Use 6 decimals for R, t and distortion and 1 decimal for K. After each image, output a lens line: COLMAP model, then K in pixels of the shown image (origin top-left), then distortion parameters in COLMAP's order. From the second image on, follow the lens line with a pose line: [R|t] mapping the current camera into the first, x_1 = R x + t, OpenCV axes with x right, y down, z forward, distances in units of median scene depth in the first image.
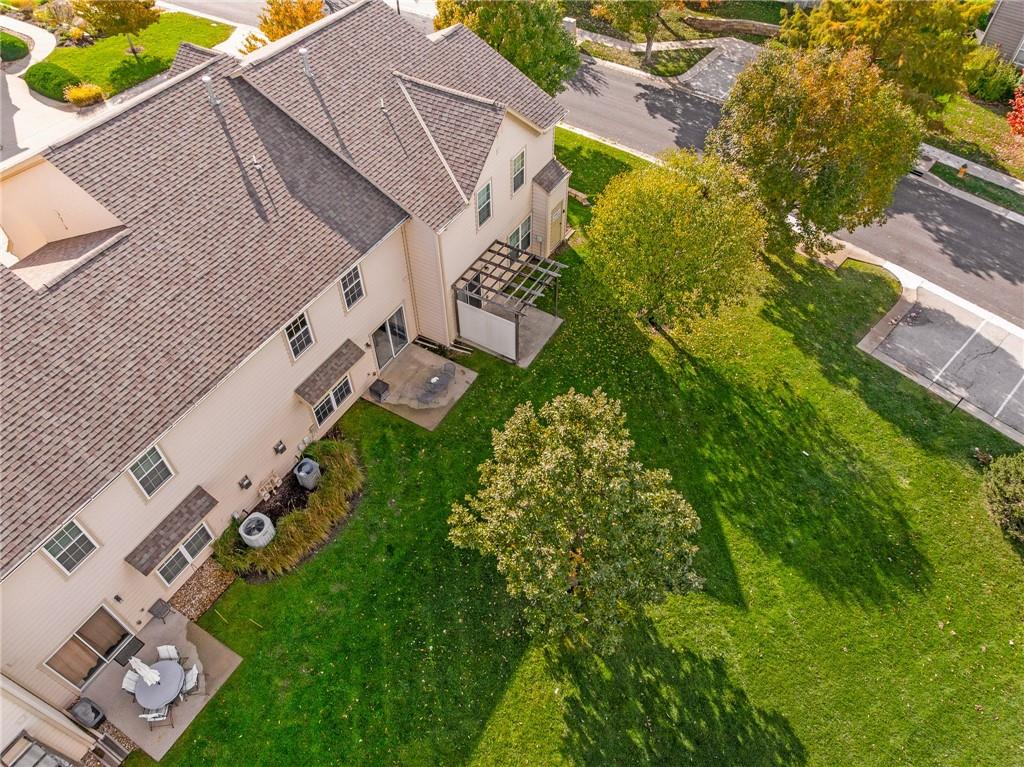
lens RADIAL K [[721.4, 0, 516.3], [0, 721.4, 382.3], [0, 0, 1]] dist [-0.036208, 0.000928]
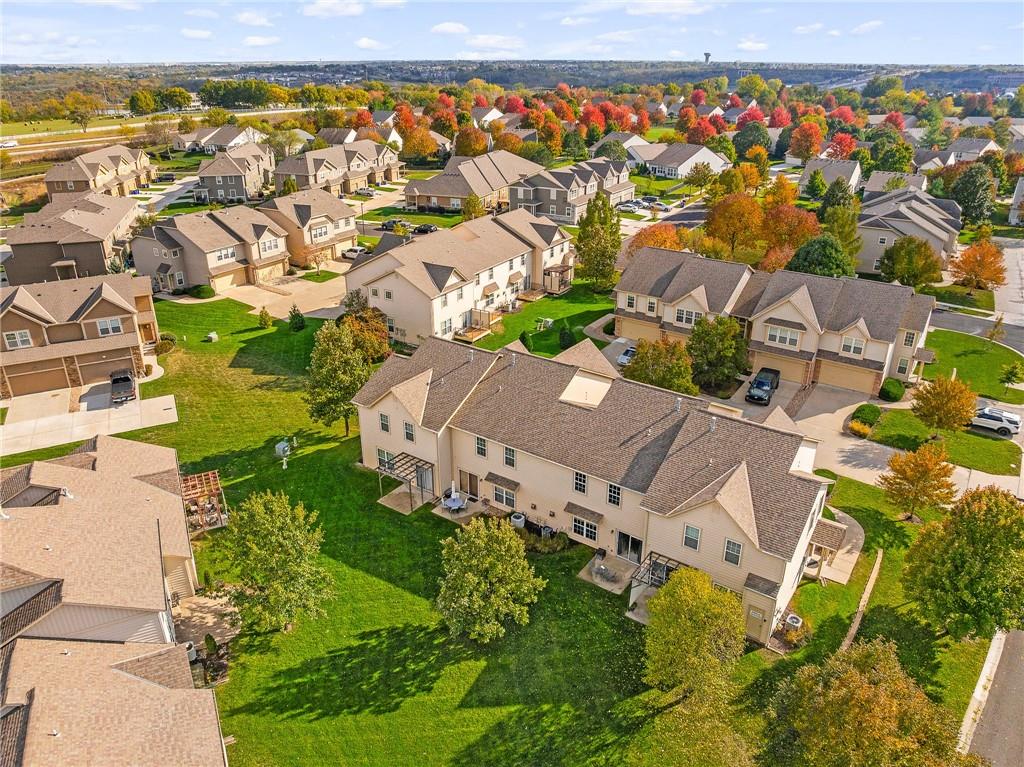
lens RADIAL K [[720.0, 0, 516.8], [0, 720.0, 386.4], [0, 0, 1]] dist [-0.033257, 0.003716]
pose [[-0.091408, 0.416345, -0.904600, 1.340293], [-0.747928, 0.571042, 0.338400, -0.708804], [0.657456, 0.707508, 0.259198, 0.087680]]
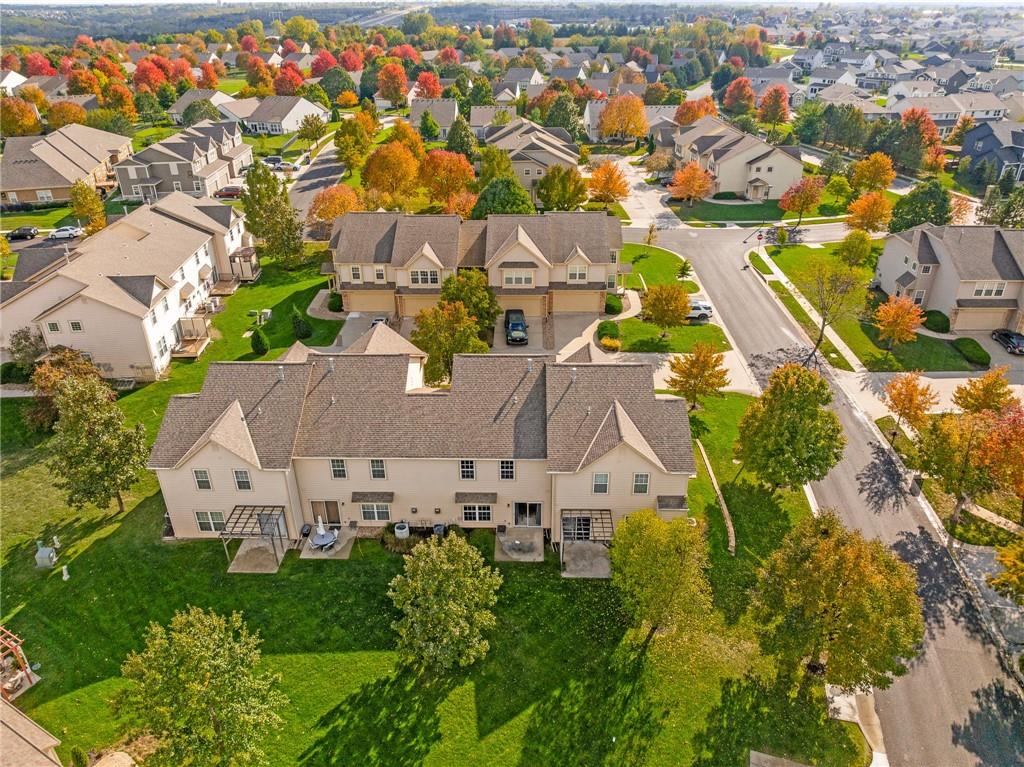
lens RADIAL K [[721.4, 0, 516.3], [0, 721.4, 382.3], [0, 0, 1]] dist [-0.036208, 0.000928]
pose [[0.485036, 0.415689, -0.769378, 1.102700], [-0.654471, 0.756076, -0.004094, -0.296940], [0.580006, 0.505522, 0.638781, -0.340090]]
